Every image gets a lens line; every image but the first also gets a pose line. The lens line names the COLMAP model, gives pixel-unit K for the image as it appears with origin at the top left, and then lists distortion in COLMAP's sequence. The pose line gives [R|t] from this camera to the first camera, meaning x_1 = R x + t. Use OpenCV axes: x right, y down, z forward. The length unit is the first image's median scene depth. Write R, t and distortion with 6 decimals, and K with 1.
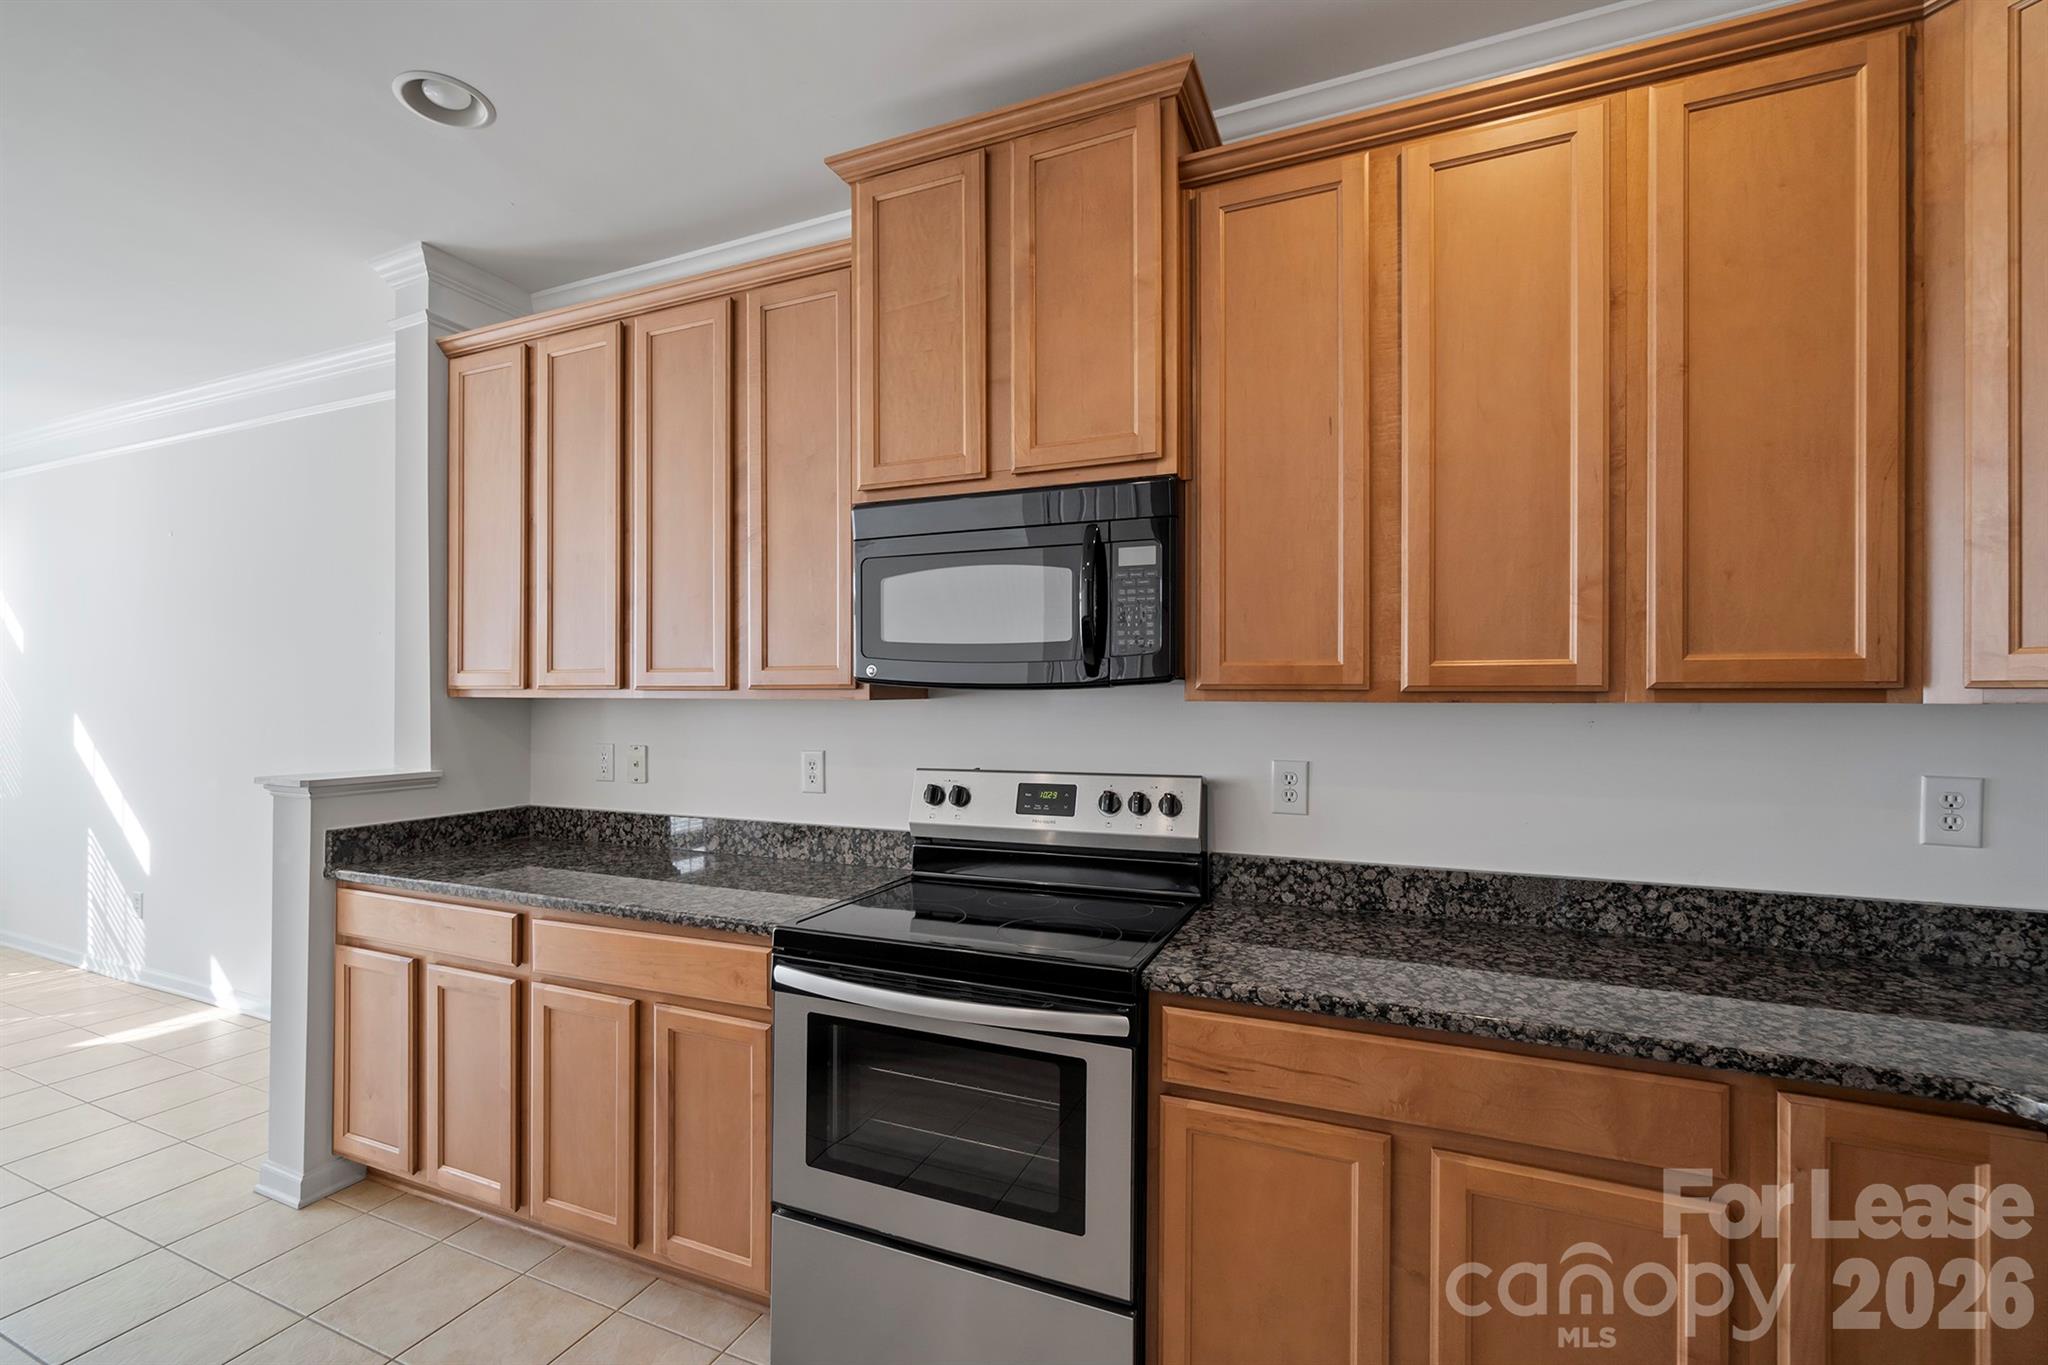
lens RADIAL K [[880.6, 0, 1023.4], [0, 880.6, 701.6], [0, 0, 1]] dist [0.001751, 0.000078]
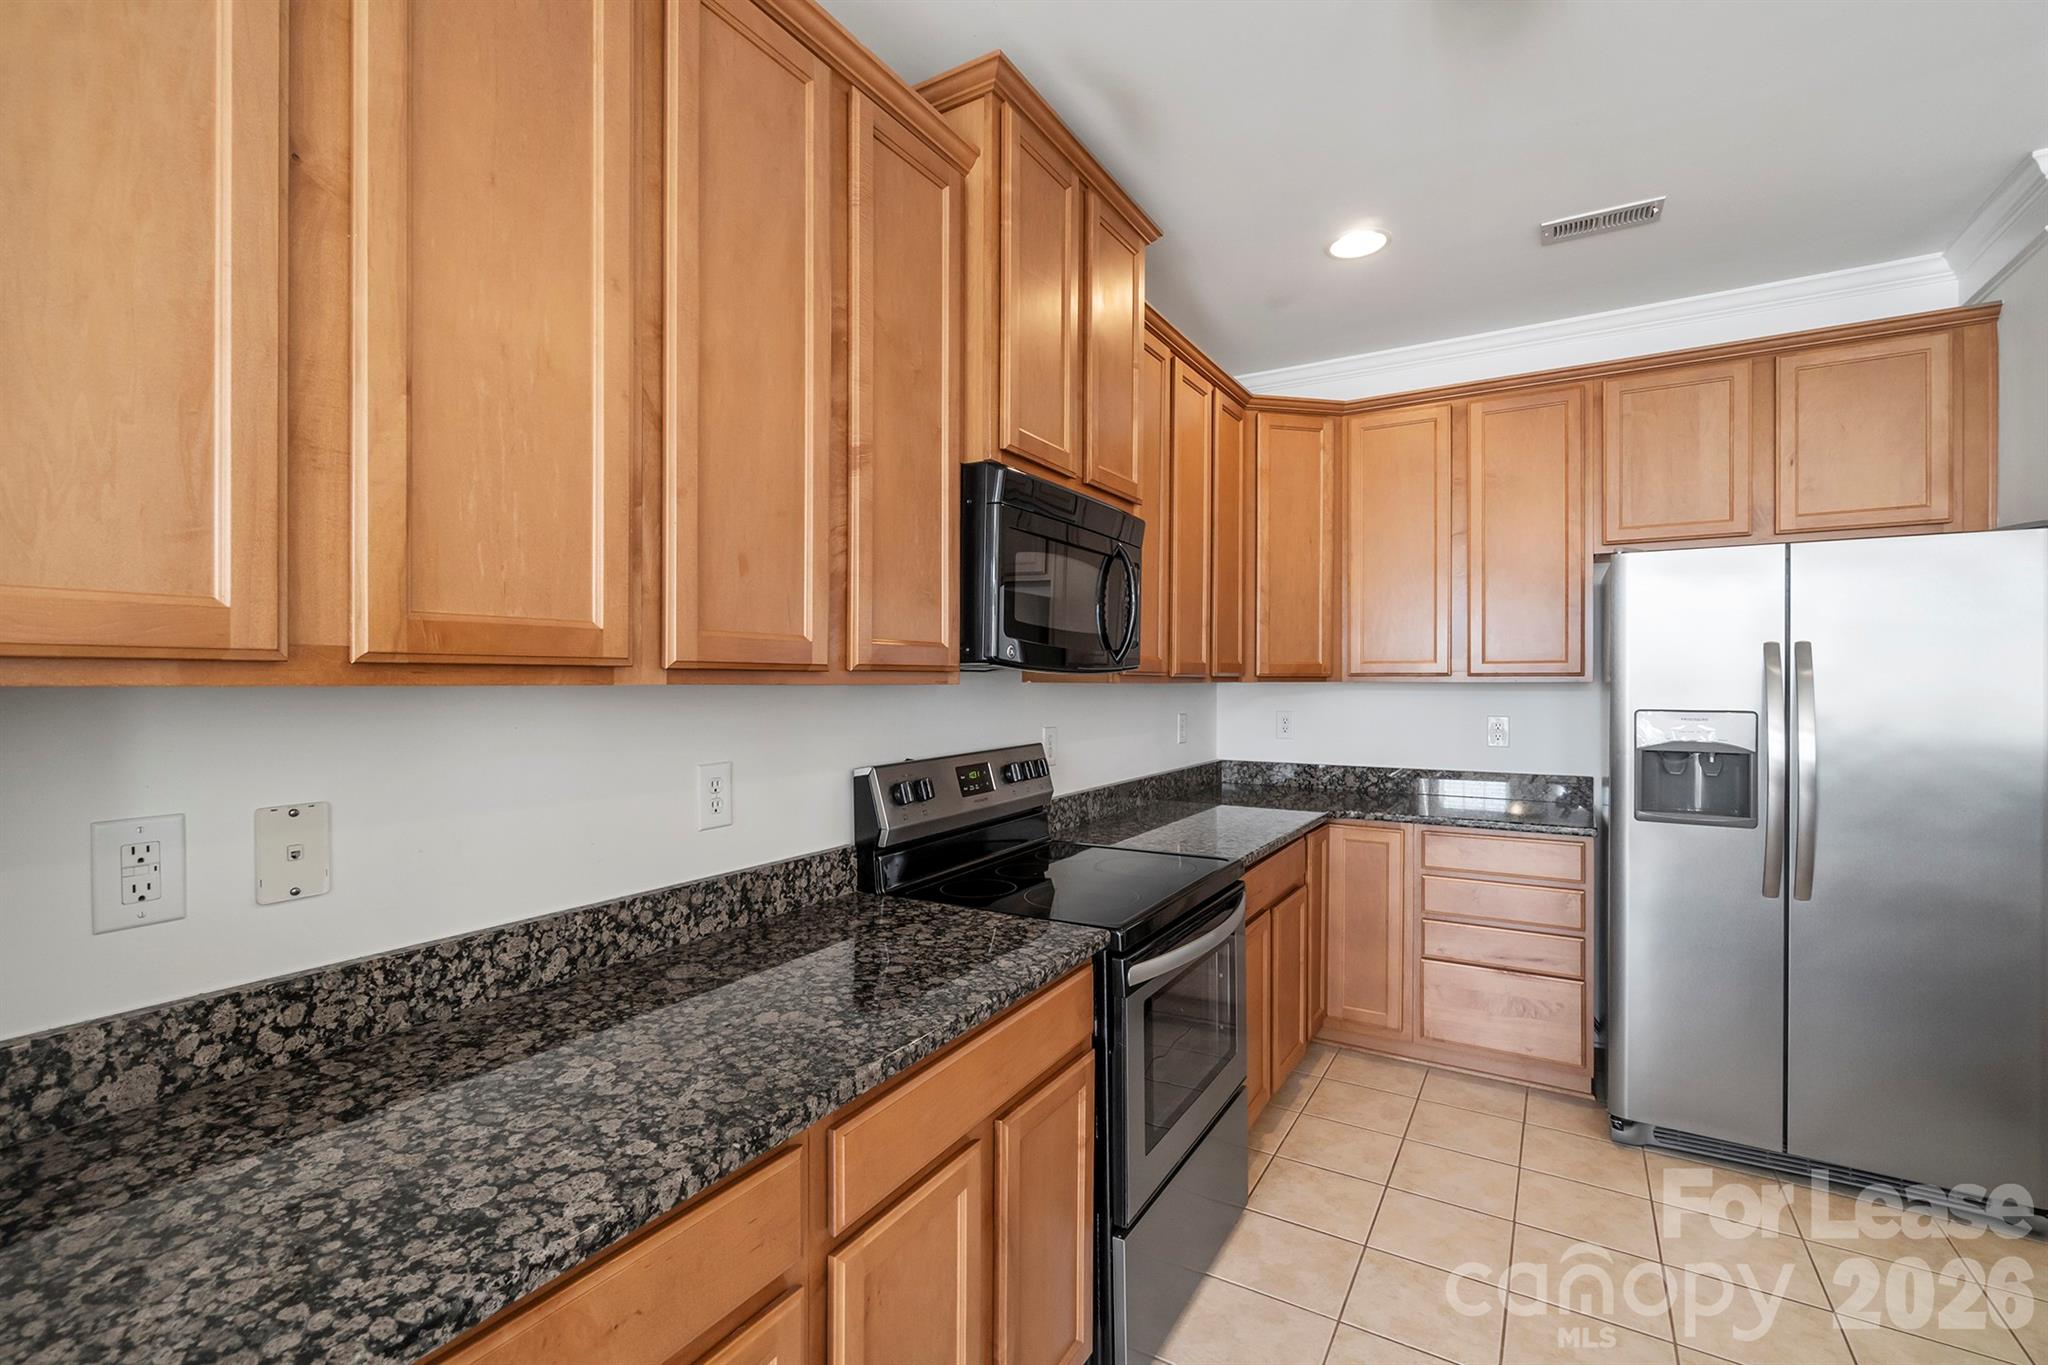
lens RADIAL K [[903.3, 0, 1005.9], [0, 903.3, 676.2], [0, 0, 1]] dist [-0.004668, 0.000202]
pose [[0.150034, -0.000186, 0.988681, -0.870836], [-0.002140, 0.999998, 0.000512, -0.008798], [-0.988679, -0.002193, 0.150033, 0.690966]]
